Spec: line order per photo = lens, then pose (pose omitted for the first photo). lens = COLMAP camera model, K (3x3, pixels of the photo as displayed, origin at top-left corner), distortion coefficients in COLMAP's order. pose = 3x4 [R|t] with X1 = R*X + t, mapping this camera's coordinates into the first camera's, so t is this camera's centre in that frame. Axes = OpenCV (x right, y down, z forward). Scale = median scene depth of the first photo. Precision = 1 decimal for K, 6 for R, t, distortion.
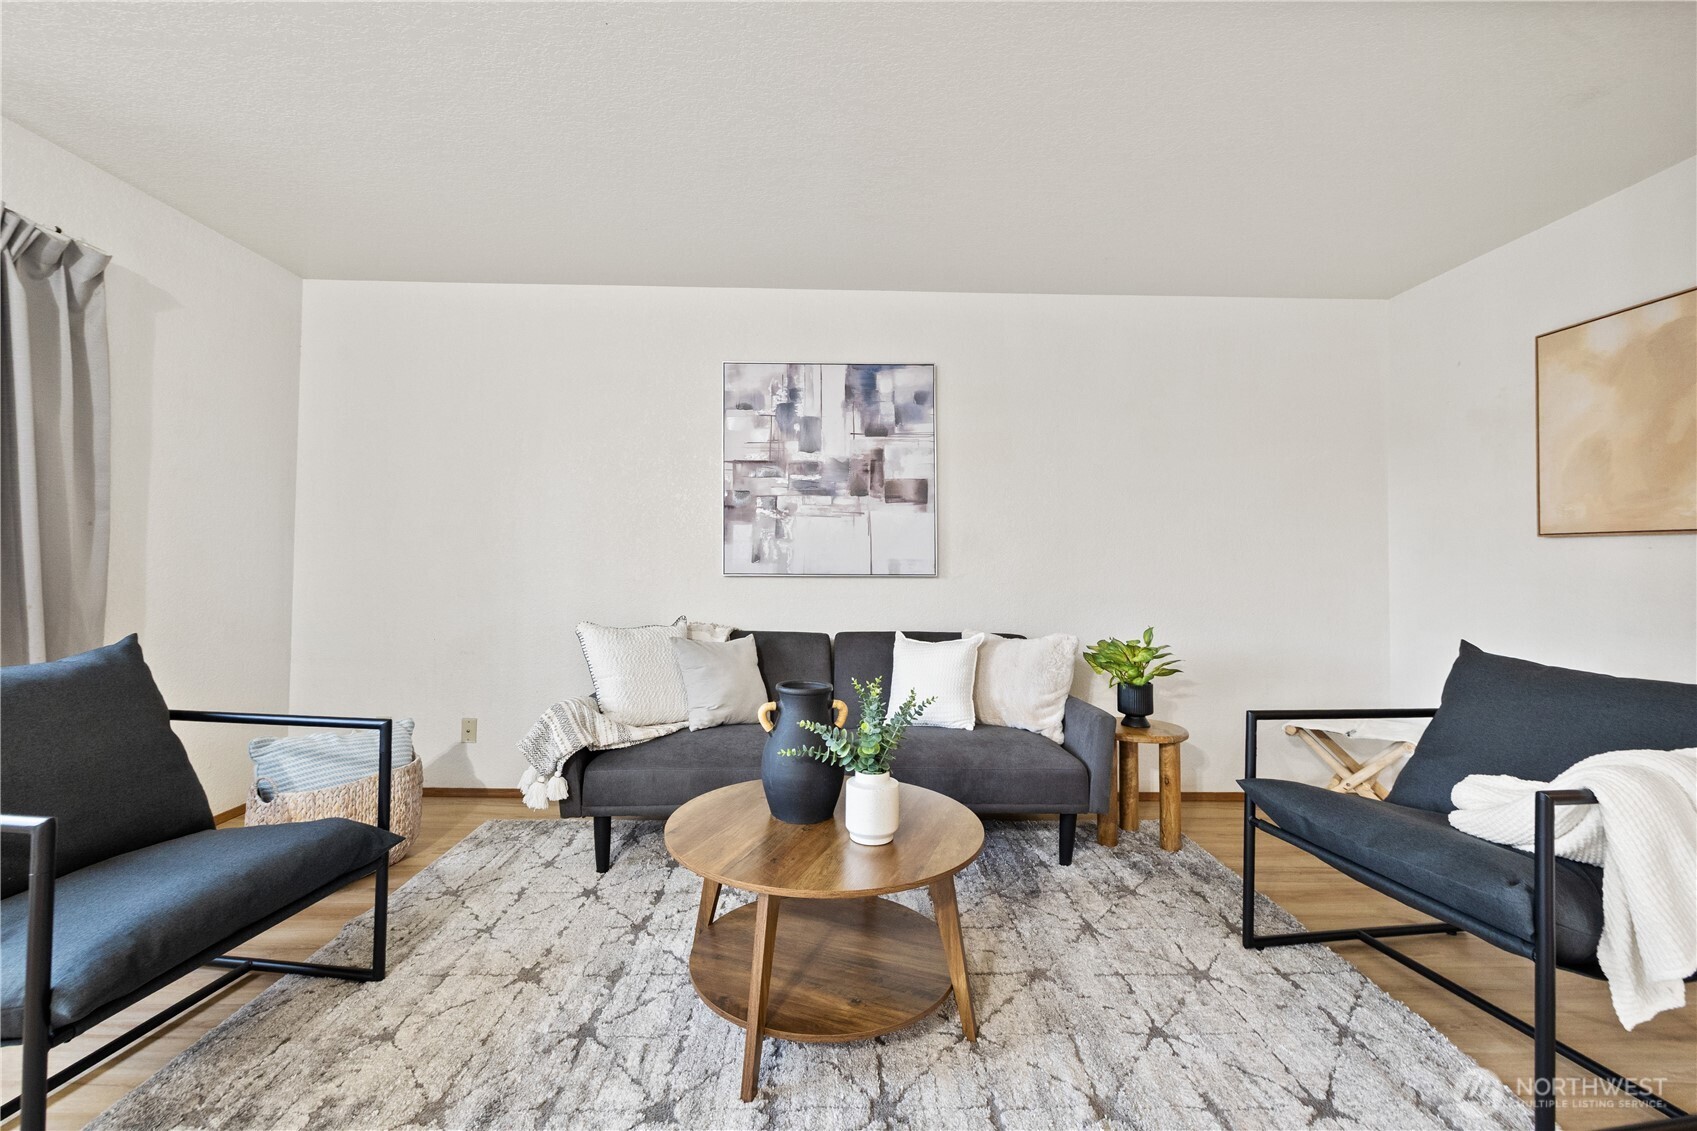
lens RADIAL K [[718.5, 0, 846.9], [0, 718.5, 550.0], [0, 0, 1]] dist [-0.002083, 0.000307]
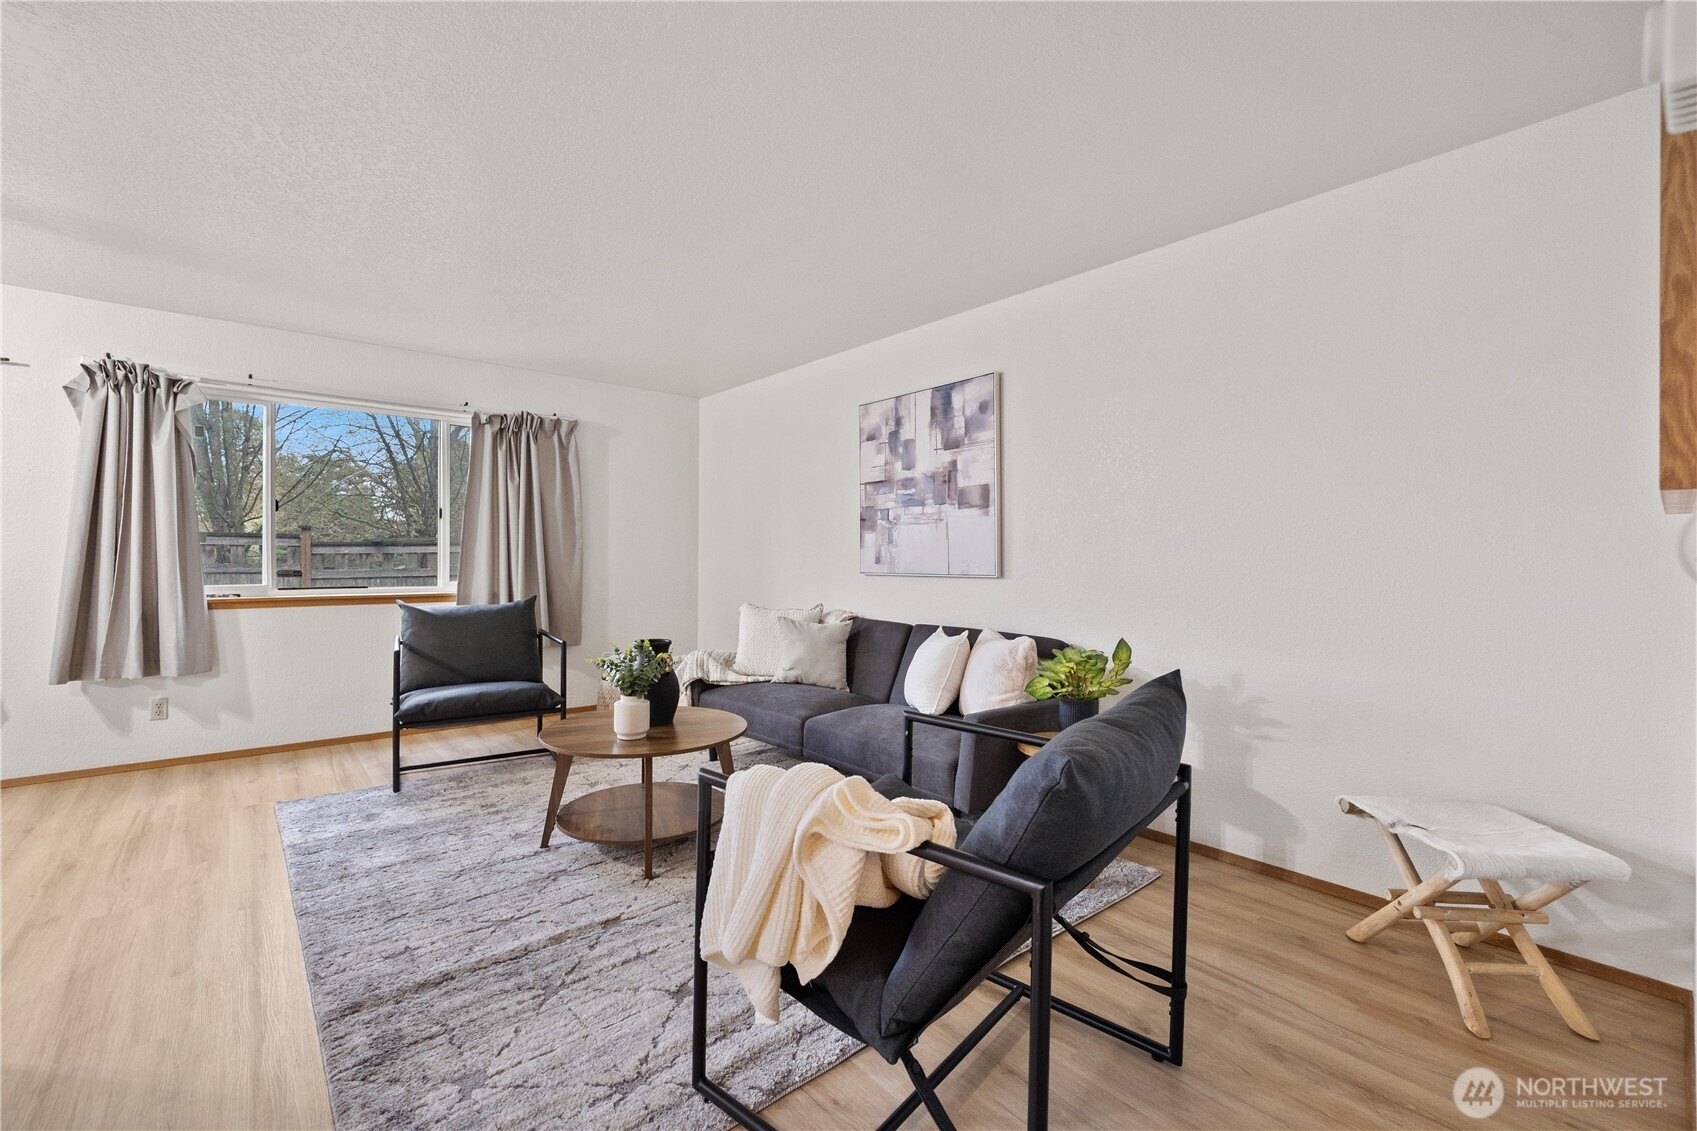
lens RADIAL K [[718.5, 0, 858.8], [0, 718.5, 557.5], [0, 0, 1]] dist [-0.002083, 0.000307]
pose [[0.645783, -0.009404, -0.763463, 0.786460], [0.007882, 0.999953, -0.005649, 0.012716], [0.763480, -0.002370, 0.645827, 0.182516]]
